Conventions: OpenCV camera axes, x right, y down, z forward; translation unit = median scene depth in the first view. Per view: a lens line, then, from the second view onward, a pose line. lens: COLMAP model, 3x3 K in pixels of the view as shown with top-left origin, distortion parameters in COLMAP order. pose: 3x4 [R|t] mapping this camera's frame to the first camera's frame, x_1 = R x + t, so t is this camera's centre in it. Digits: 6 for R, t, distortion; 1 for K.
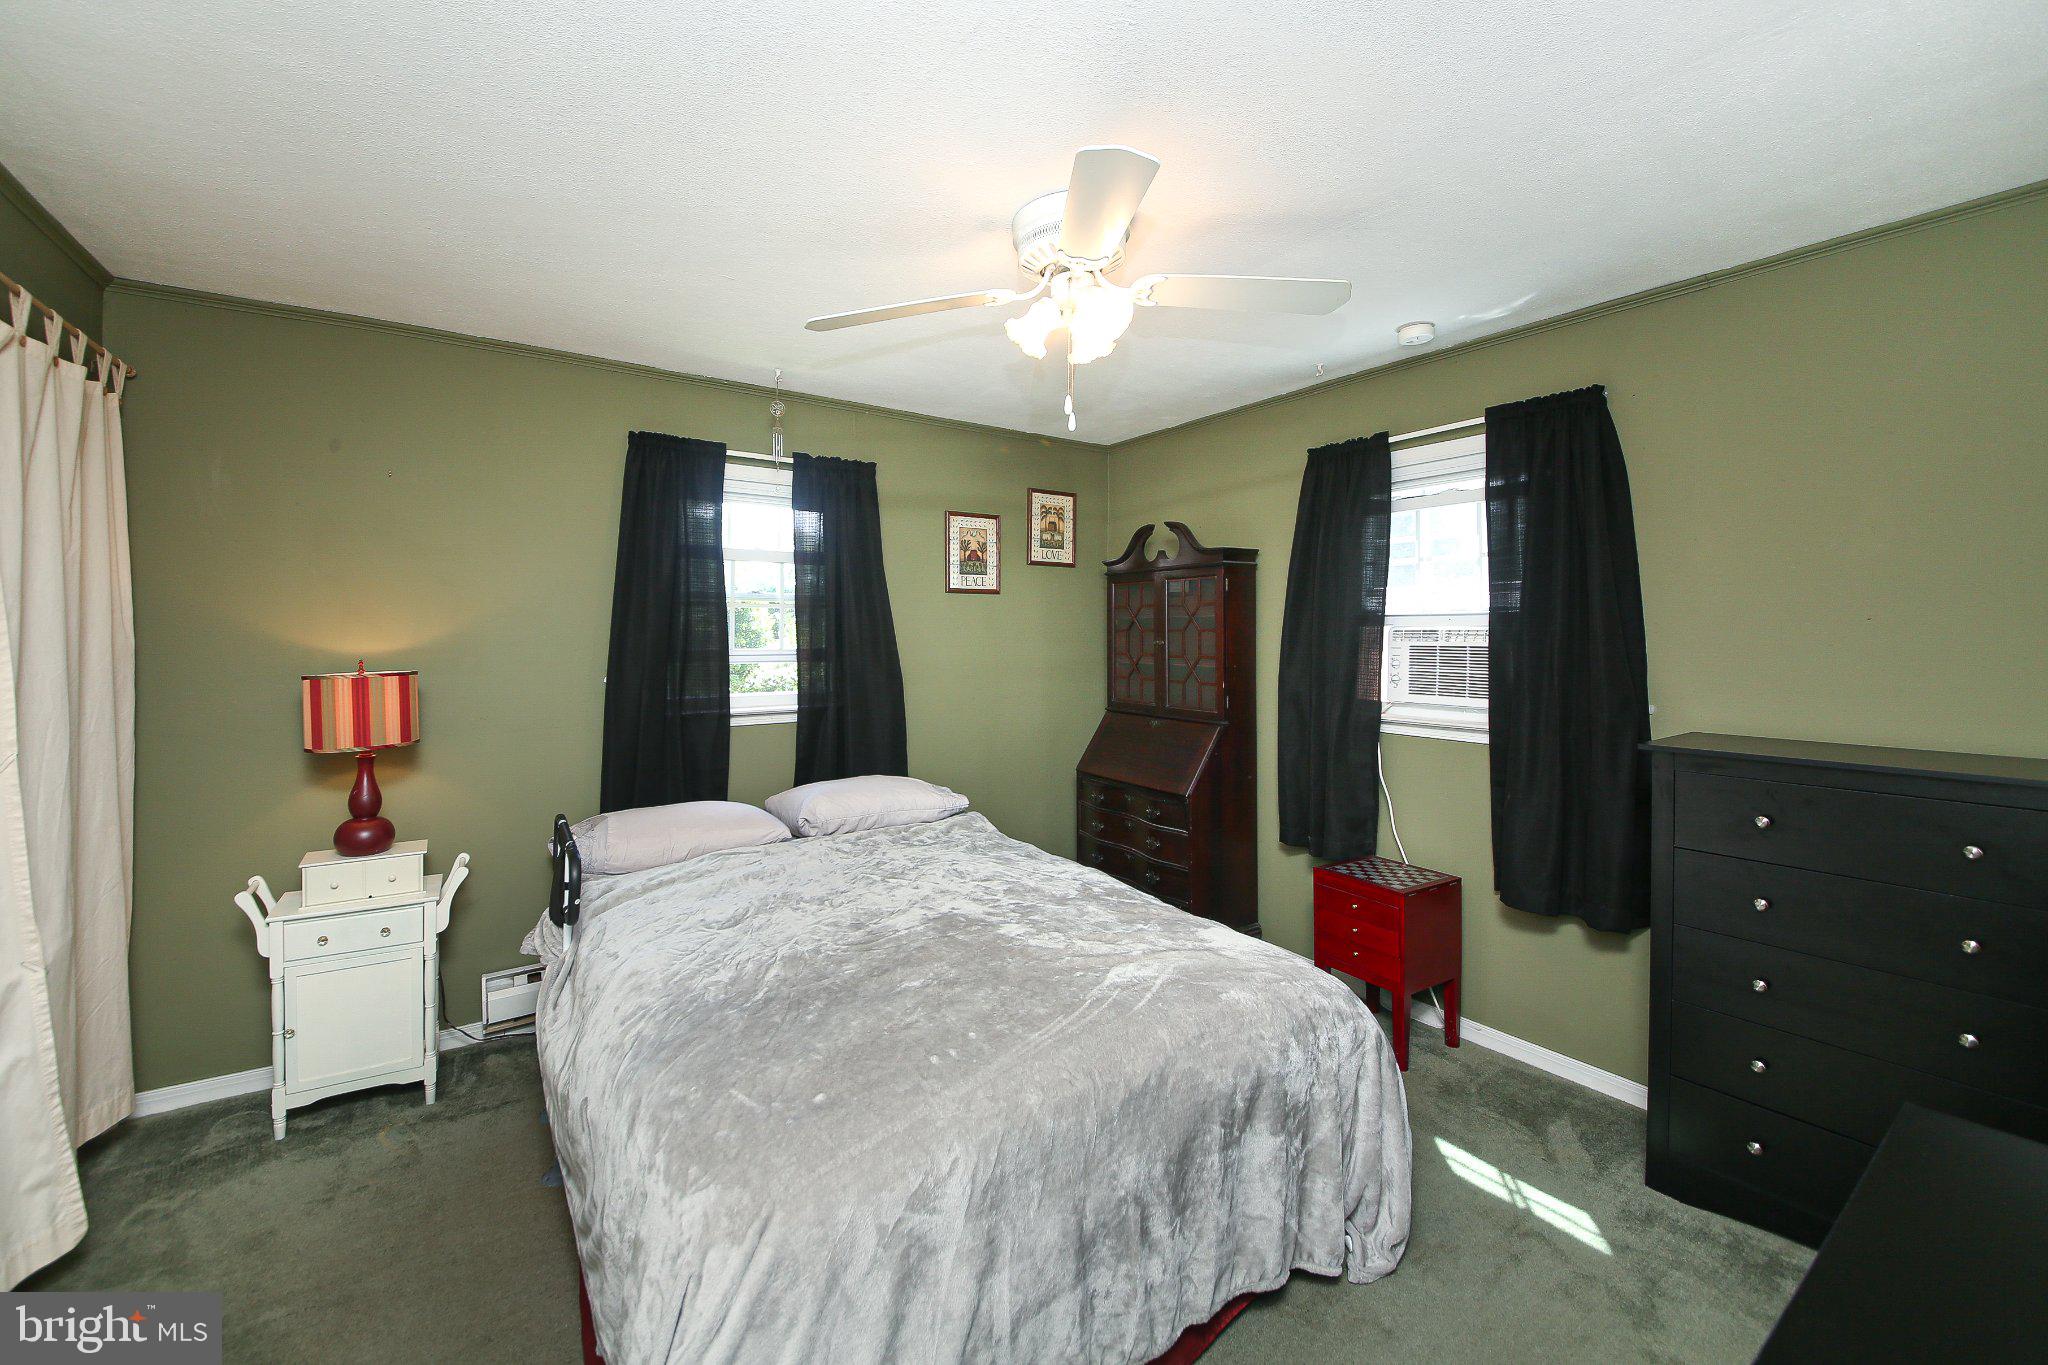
lens RADIAL K [[779.2, 0, 1019.9], [0, 779.2, 675.0], [0, 0, 1]] dist [-0.018462, -0.000101]
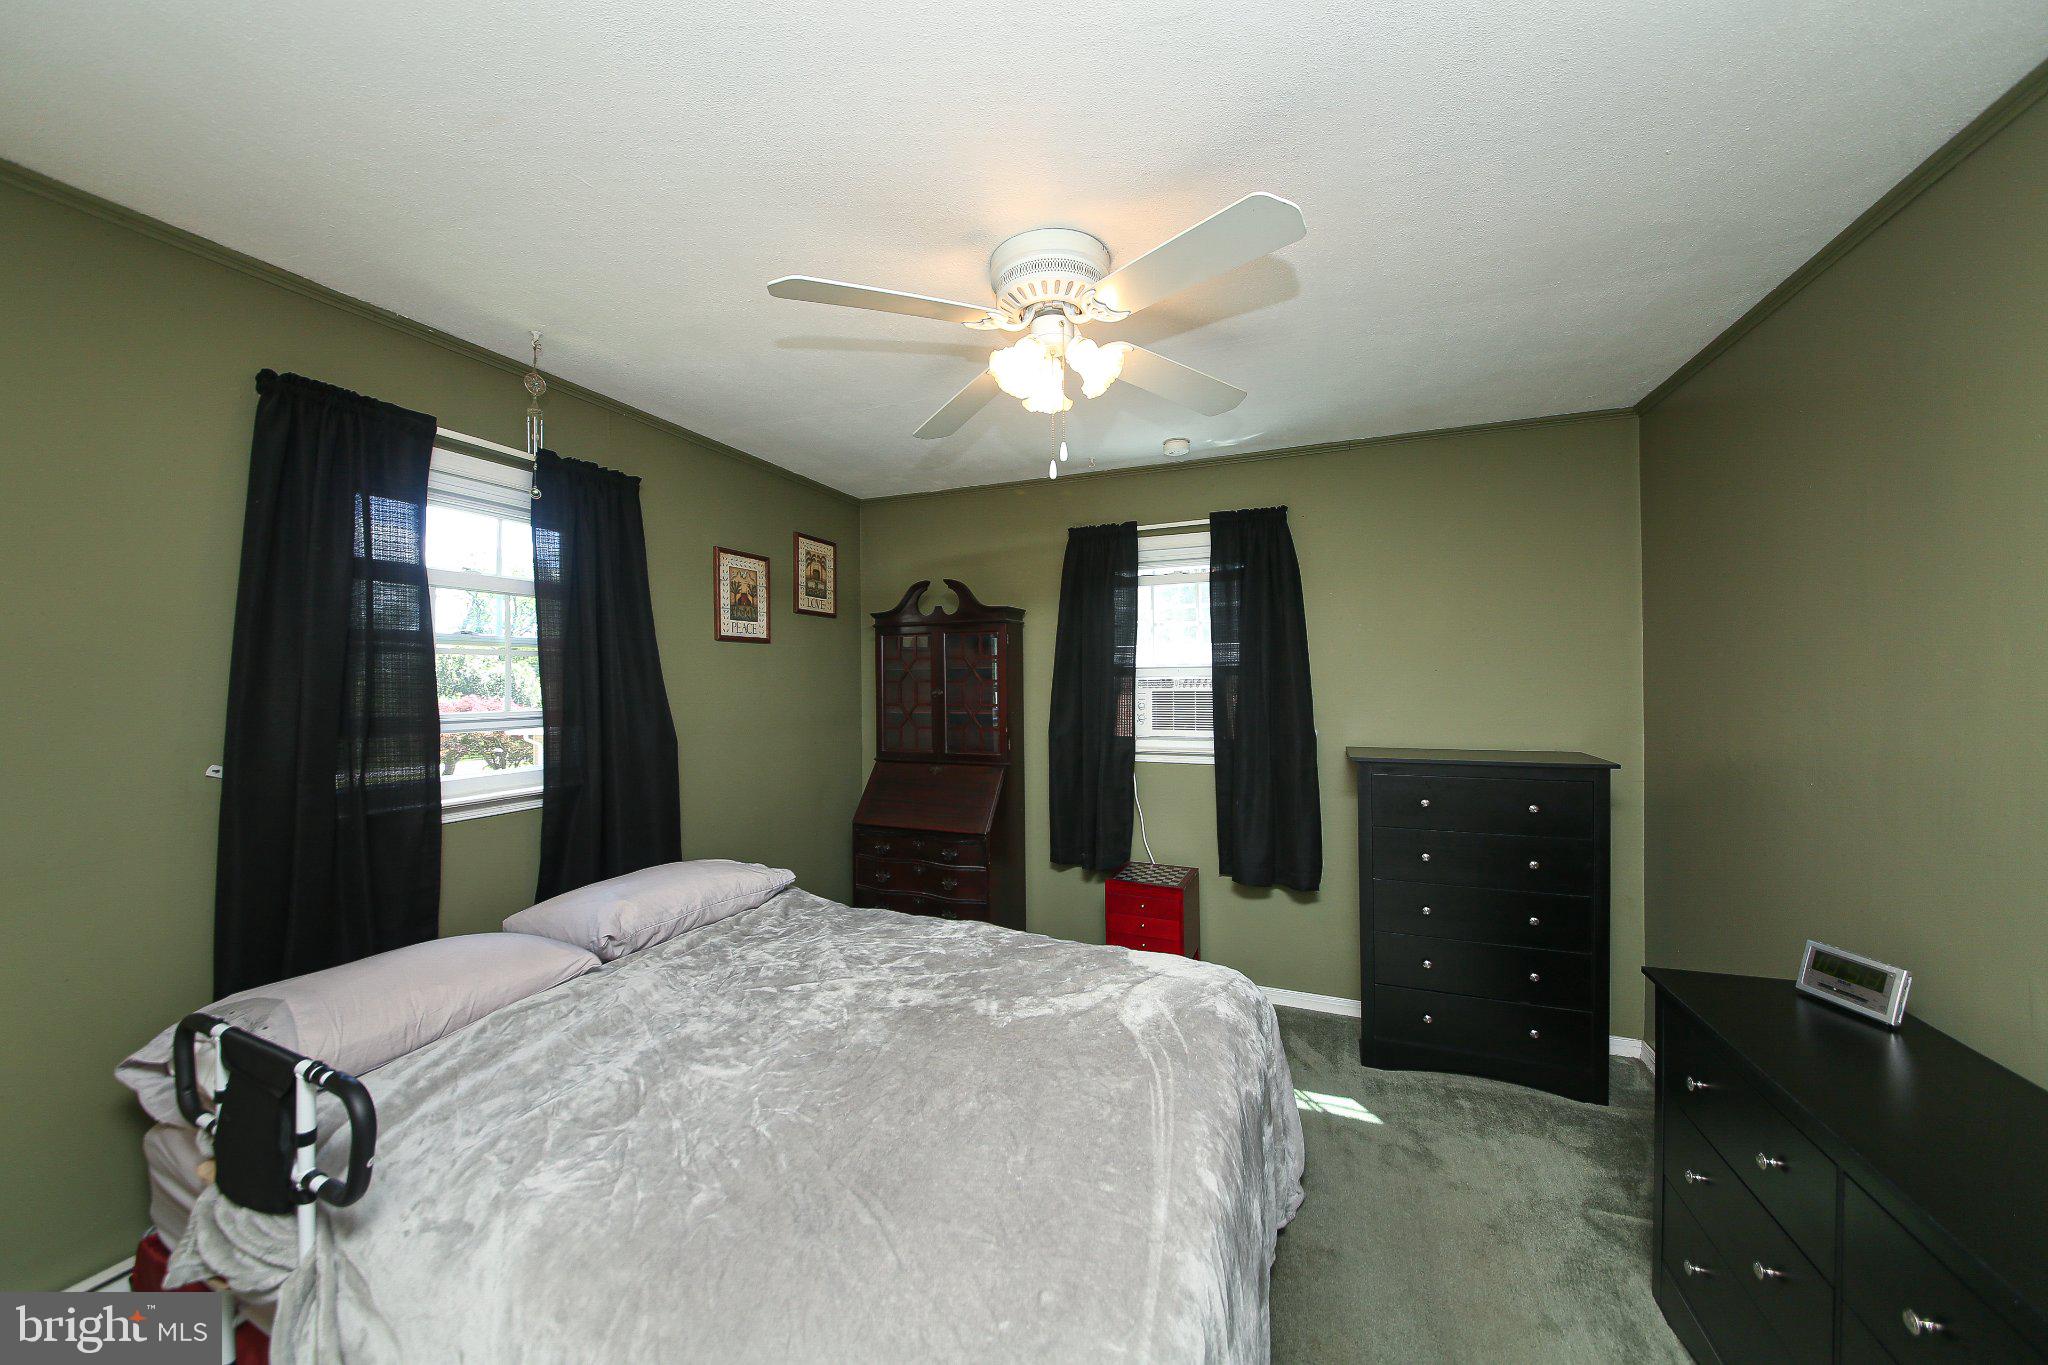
lens RADIAL K [[685.7, 0, 1027.0], [0, 685.7, 691.4], [0, 0, 1]] dist [-0.000397, -0.000068]
pose [[0.815427, -0.017699, 0.578589, -0.305893], [0.038403, 0.998984, -0.023564, -0.019291], [-0.577584, 0.041434, 0.815279, 0.201421]]
